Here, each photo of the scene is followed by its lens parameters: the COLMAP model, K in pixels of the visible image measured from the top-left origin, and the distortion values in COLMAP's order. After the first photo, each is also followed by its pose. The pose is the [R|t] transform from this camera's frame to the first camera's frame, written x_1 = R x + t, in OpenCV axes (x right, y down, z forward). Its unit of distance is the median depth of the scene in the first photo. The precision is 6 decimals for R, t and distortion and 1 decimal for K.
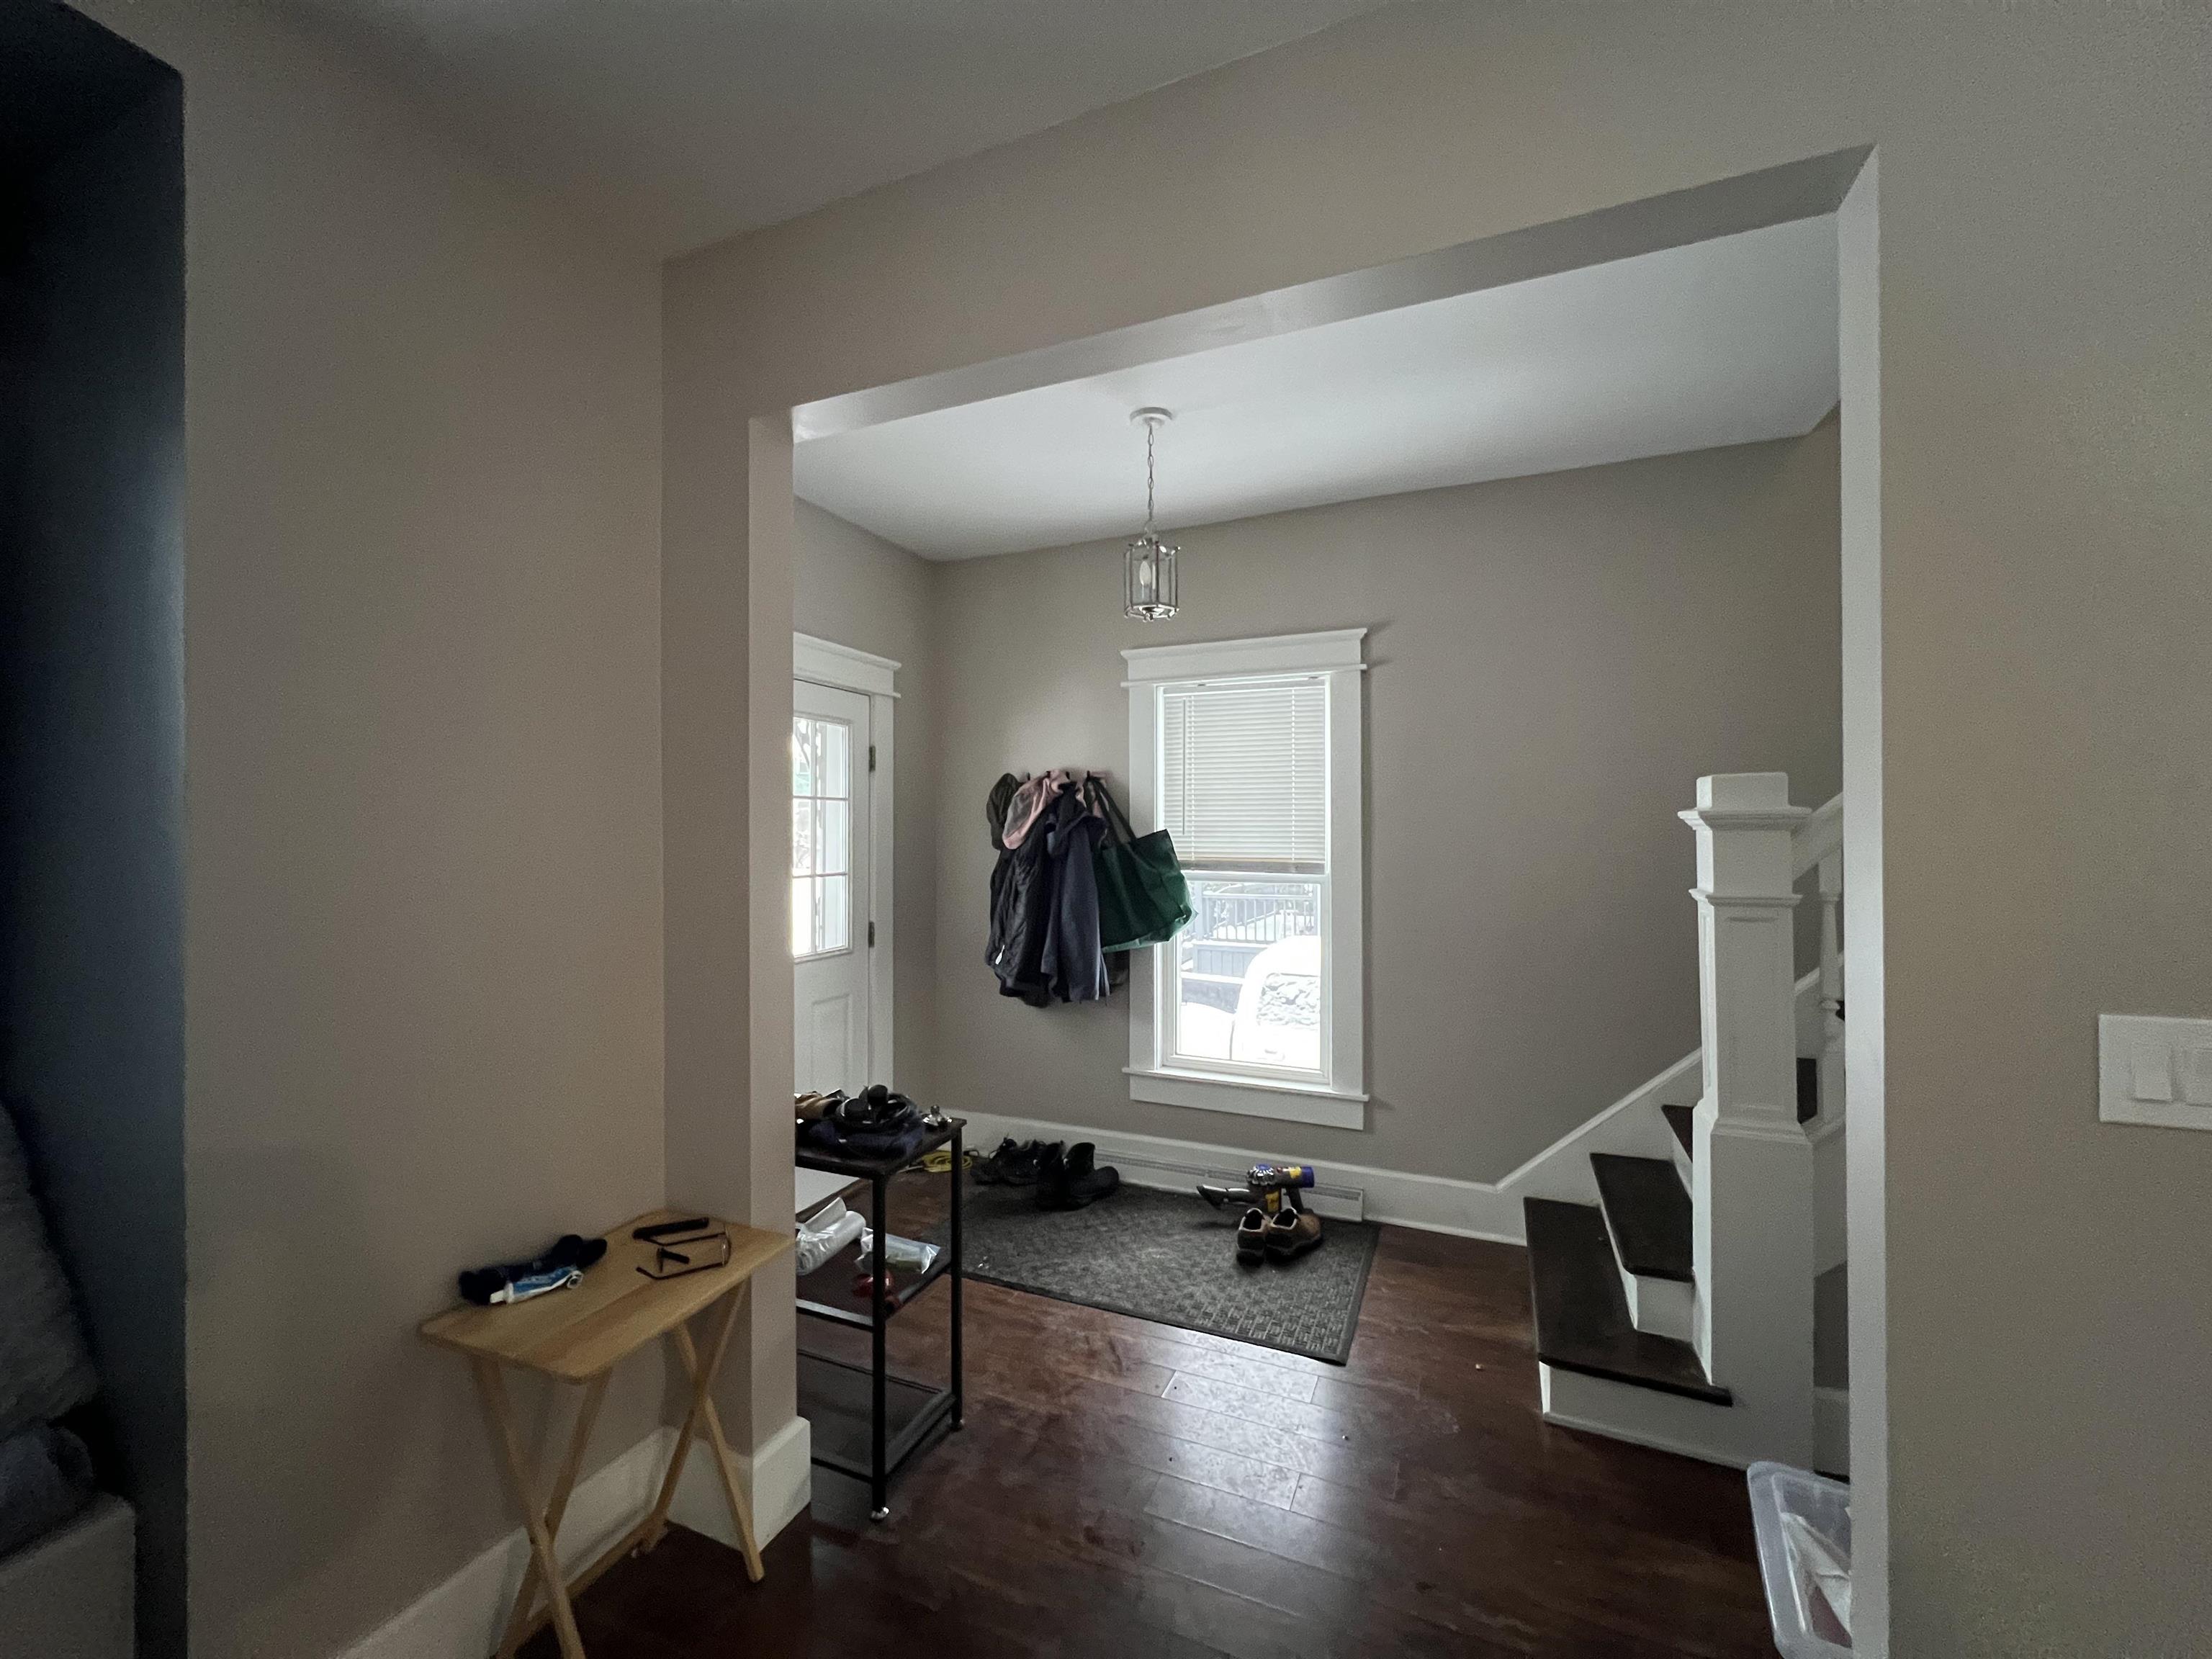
lens RADIAL K [[878.7, 0, 1108.7], [0, 878.7, 830.1], [0, 0, 1]] dist [-0.001726, 0.000202]
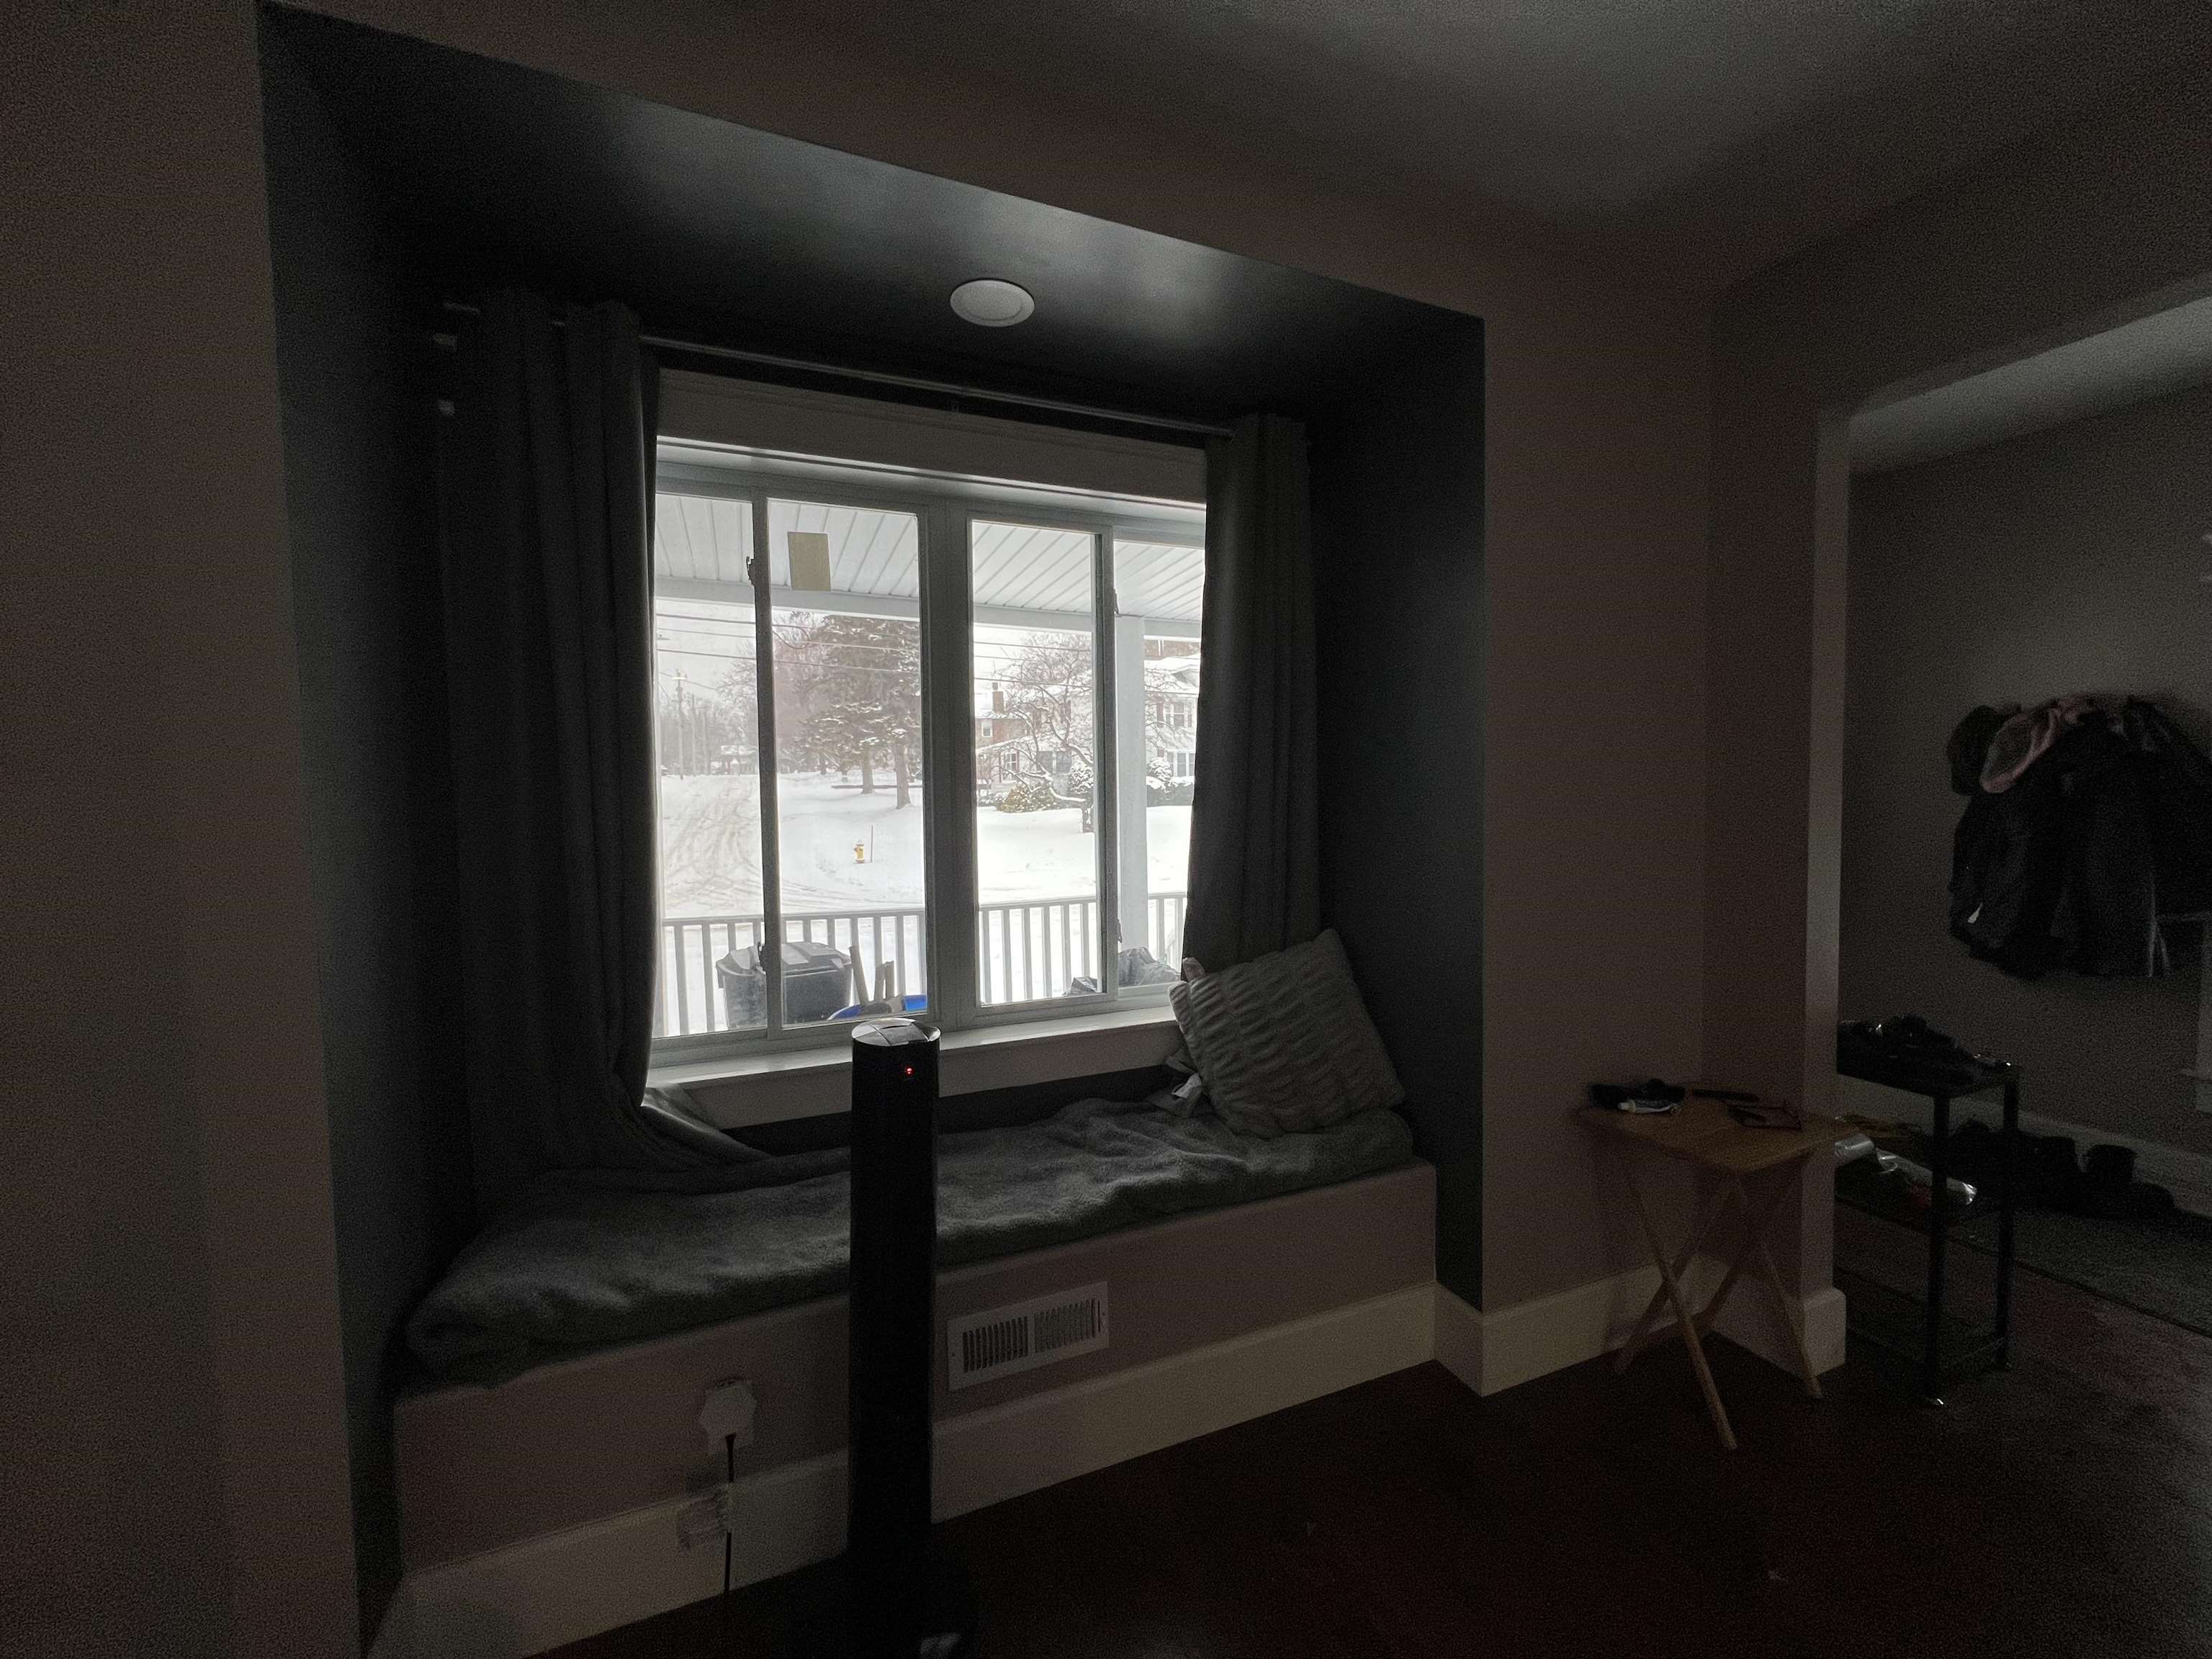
lens RADIAL K [[868.9, 0, 1106.0], [0, 868.9, 829.5], [0, 0, 1]] dist [0.009051, -0.004972]
pose [[0.701469, 0.018956, -0.712448, -0.116711], [0.021235, 0.998646, 0.047479, -0.002763], [0.712383, -0.048434, 0.700117, -0.240164]]
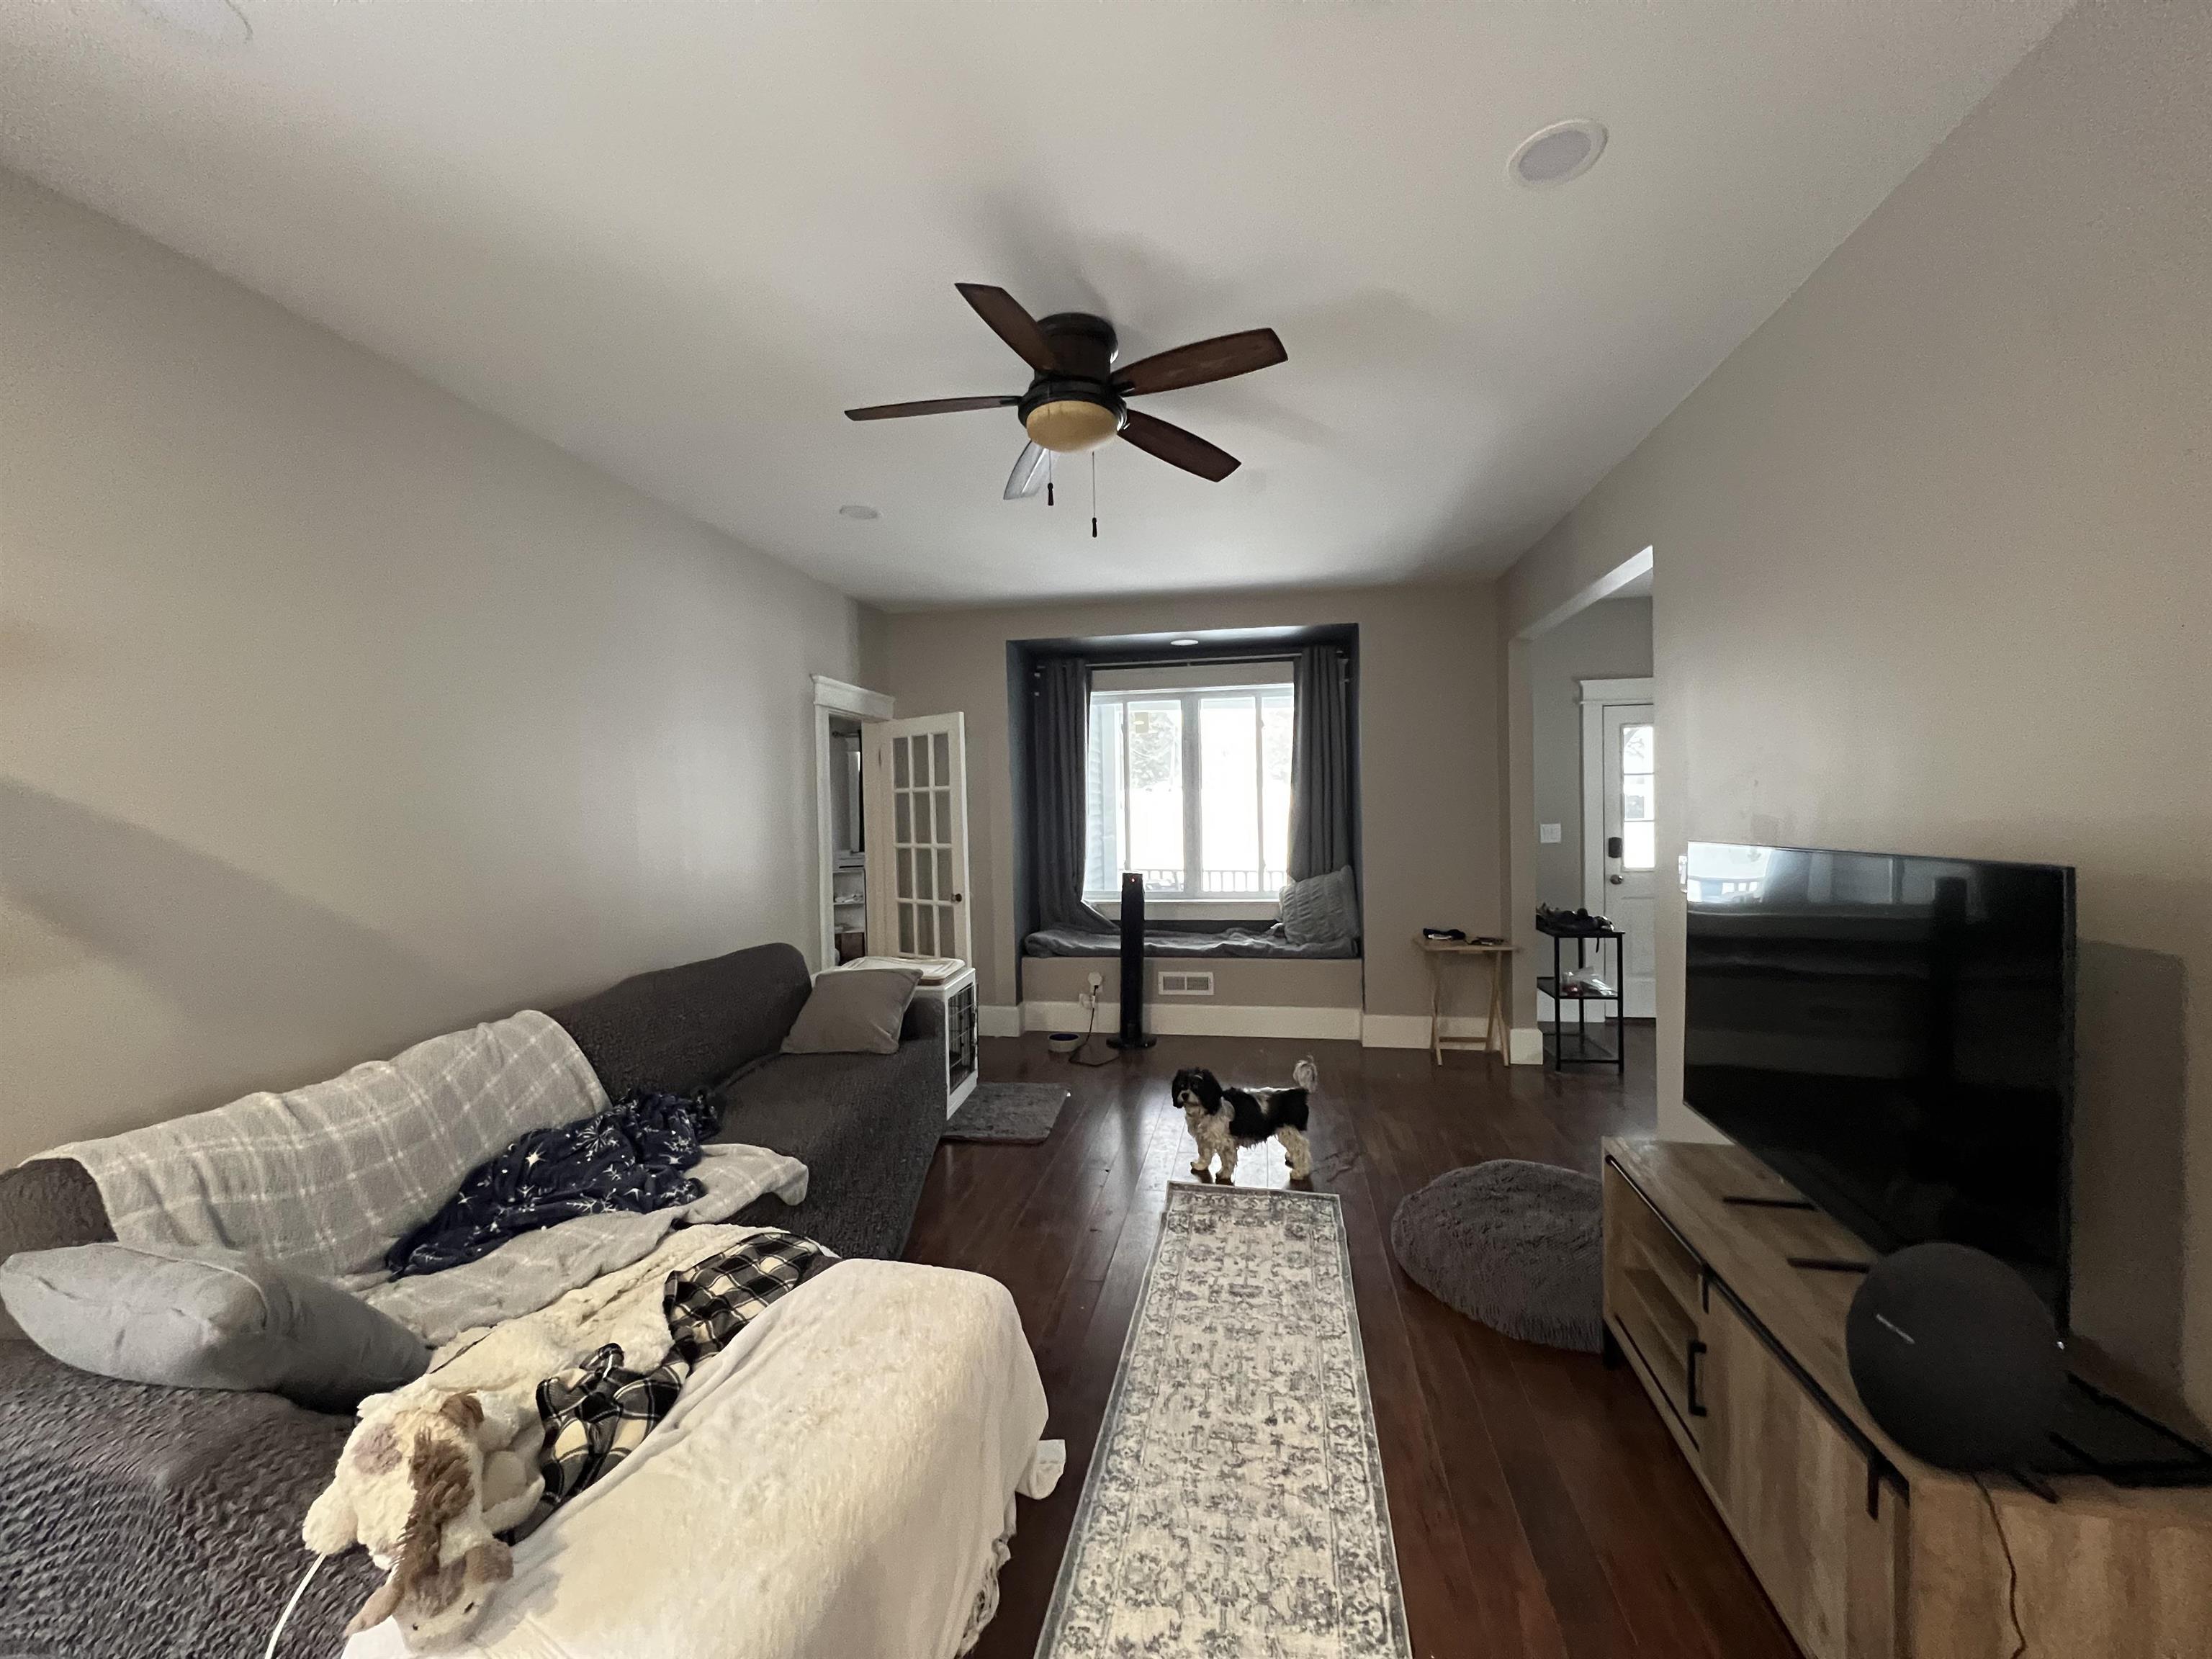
lens RADIAL K [[878.5, 0, 1110.5], [0, 878.5, 827.8], [0, 0, 1]] dist [0.000951, 0.000273]
pose [[0.218516, 0.018713, -0.975654, 0.972380], [0.028759, 0.999258, 0.025607, -0.007580], [0.975410, -0.033654, 0.217816, -0.390580]]
